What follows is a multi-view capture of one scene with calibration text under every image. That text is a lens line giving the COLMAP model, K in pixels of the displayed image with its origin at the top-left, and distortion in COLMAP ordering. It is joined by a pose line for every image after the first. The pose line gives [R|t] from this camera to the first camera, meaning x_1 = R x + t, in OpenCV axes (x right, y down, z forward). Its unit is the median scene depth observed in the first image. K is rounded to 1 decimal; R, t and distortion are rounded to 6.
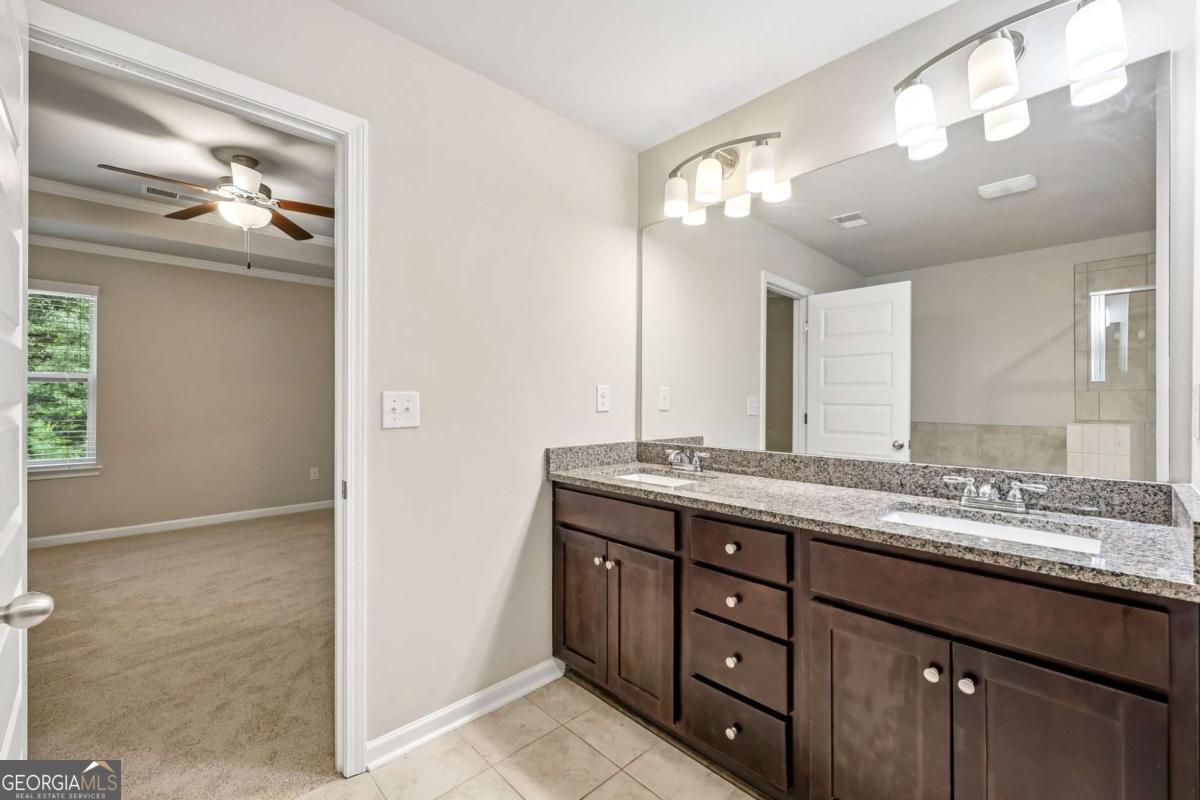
lens RADIAL K [[497.4, 0, 598.1], [0, 497.4, 399.0], [0, 0, 1]] dist [0.001394, 0.000169]
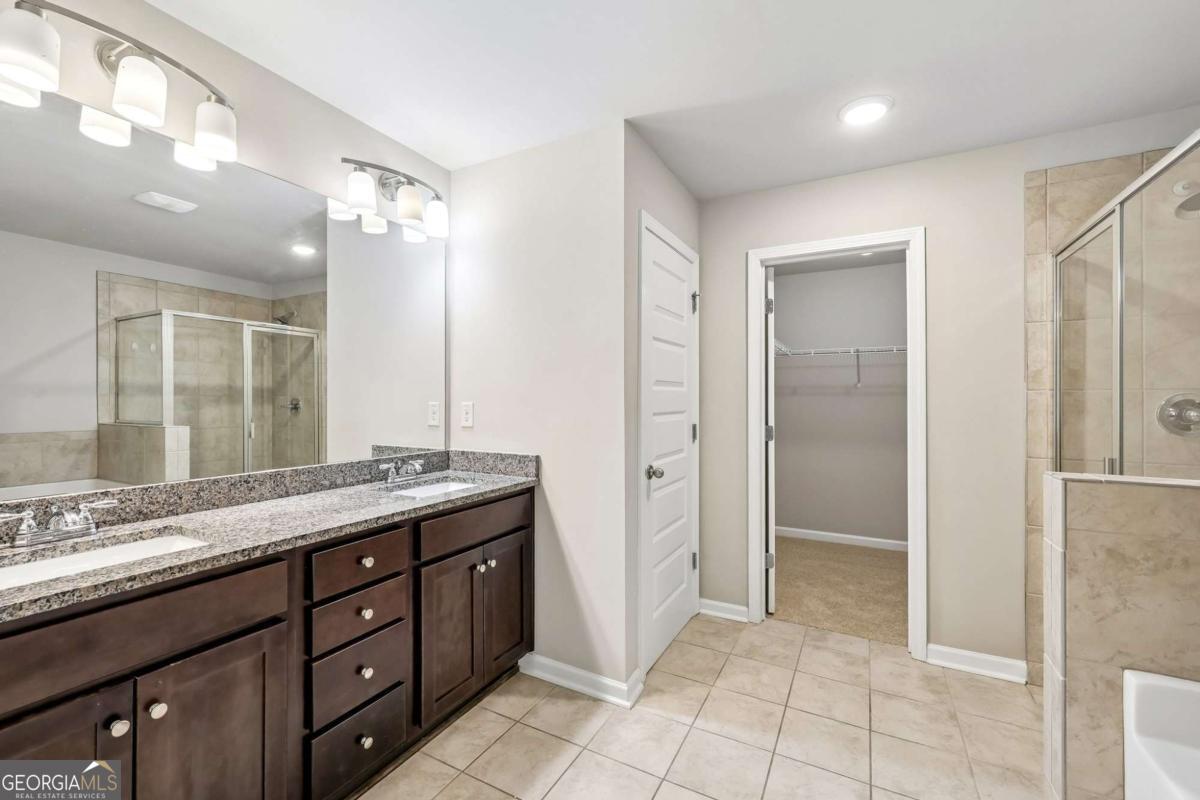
lens RADIAL K [[497.4, 0, 596.8], [0, 497.4, 399.5], [0, 0, 1]] dist [0.001394, 0.000169]
pose [[-0.307905, -0.004282, 0.951408, -0.729324], [-0.007796, 0.999968, 0.001978, -0.034591], [-0.951385, -0.006808, -0.307928, 0.740936]]
